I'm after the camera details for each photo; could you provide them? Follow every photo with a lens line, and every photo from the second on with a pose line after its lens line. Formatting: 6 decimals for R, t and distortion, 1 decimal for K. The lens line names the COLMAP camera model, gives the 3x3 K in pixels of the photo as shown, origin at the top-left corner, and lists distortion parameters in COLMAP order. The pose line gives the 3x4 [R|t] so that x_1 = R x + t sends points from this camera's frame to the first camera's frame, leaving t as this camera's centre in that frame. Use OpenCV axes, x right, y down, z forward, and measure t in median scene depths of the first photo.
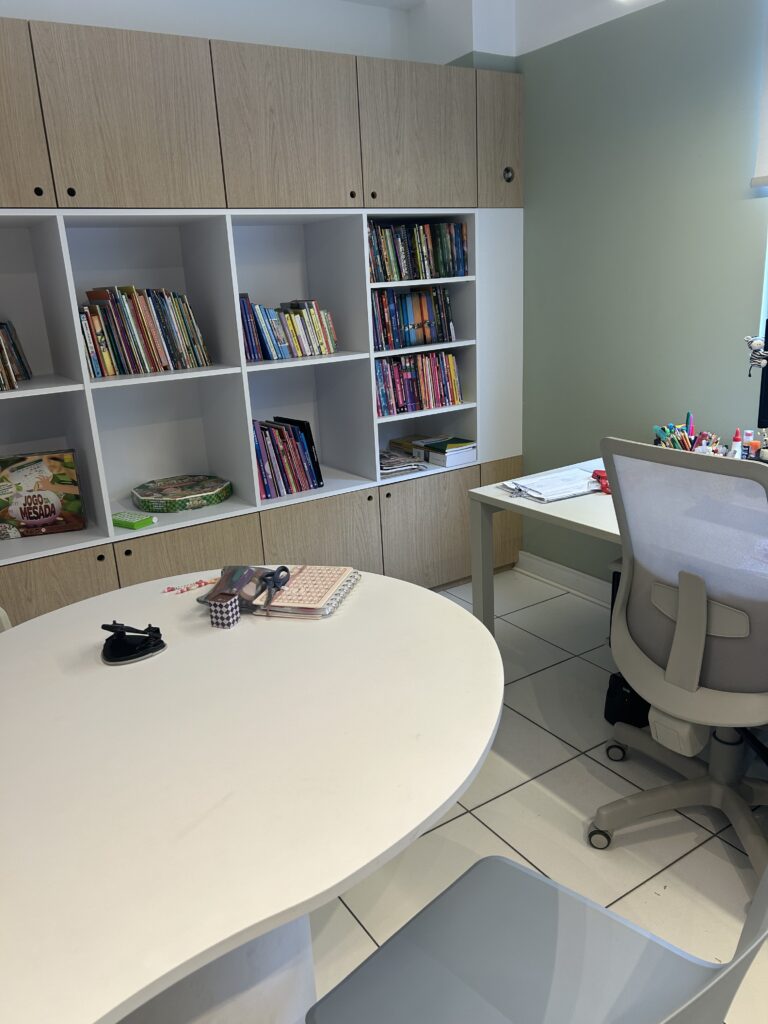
lens RADIAL K [[773.0, 0, 383.2], [0, 773.0, 515.2], [0, 0, 1]] dist [0.030279, -0.003902]
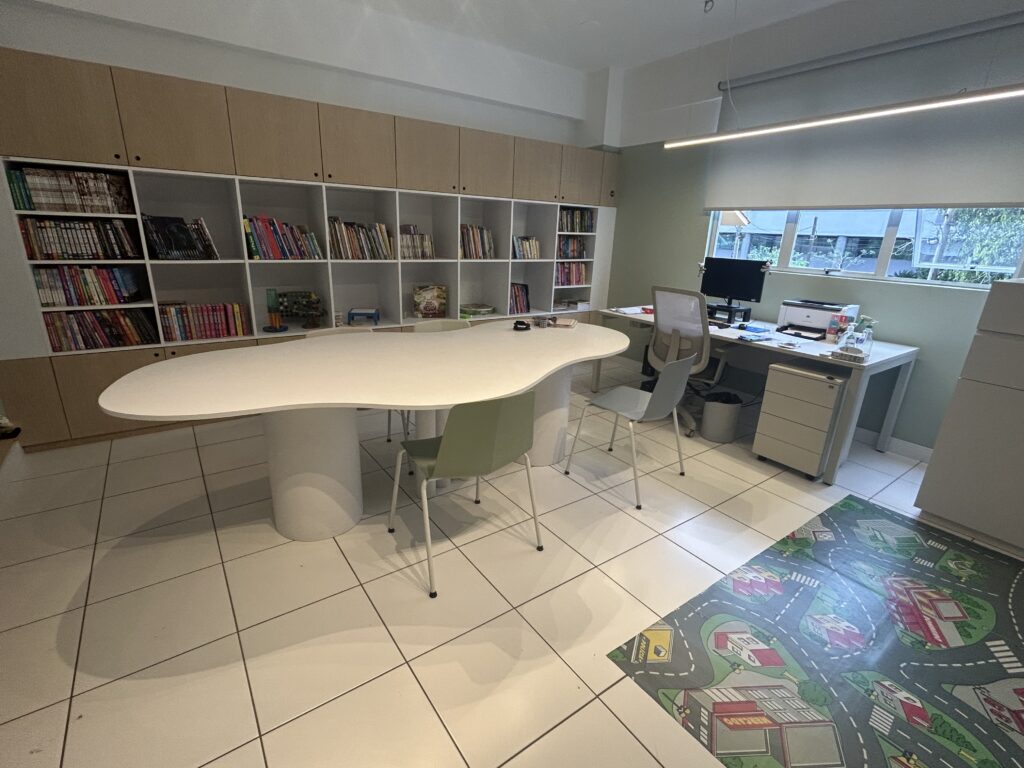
lens RADIAL K [[478.8, 0, 512.8], [0, 478.8, 384.1], [0, 0, 1]] dist [-0.000309, 0.000049]
pose [[0.994977, 0.071483, 0.070079, -0.225712], [-0.072346, 0.997331, 0.009858, 0.181998], [-0.069187, -0.014878, 0.997493, -0.528746]]
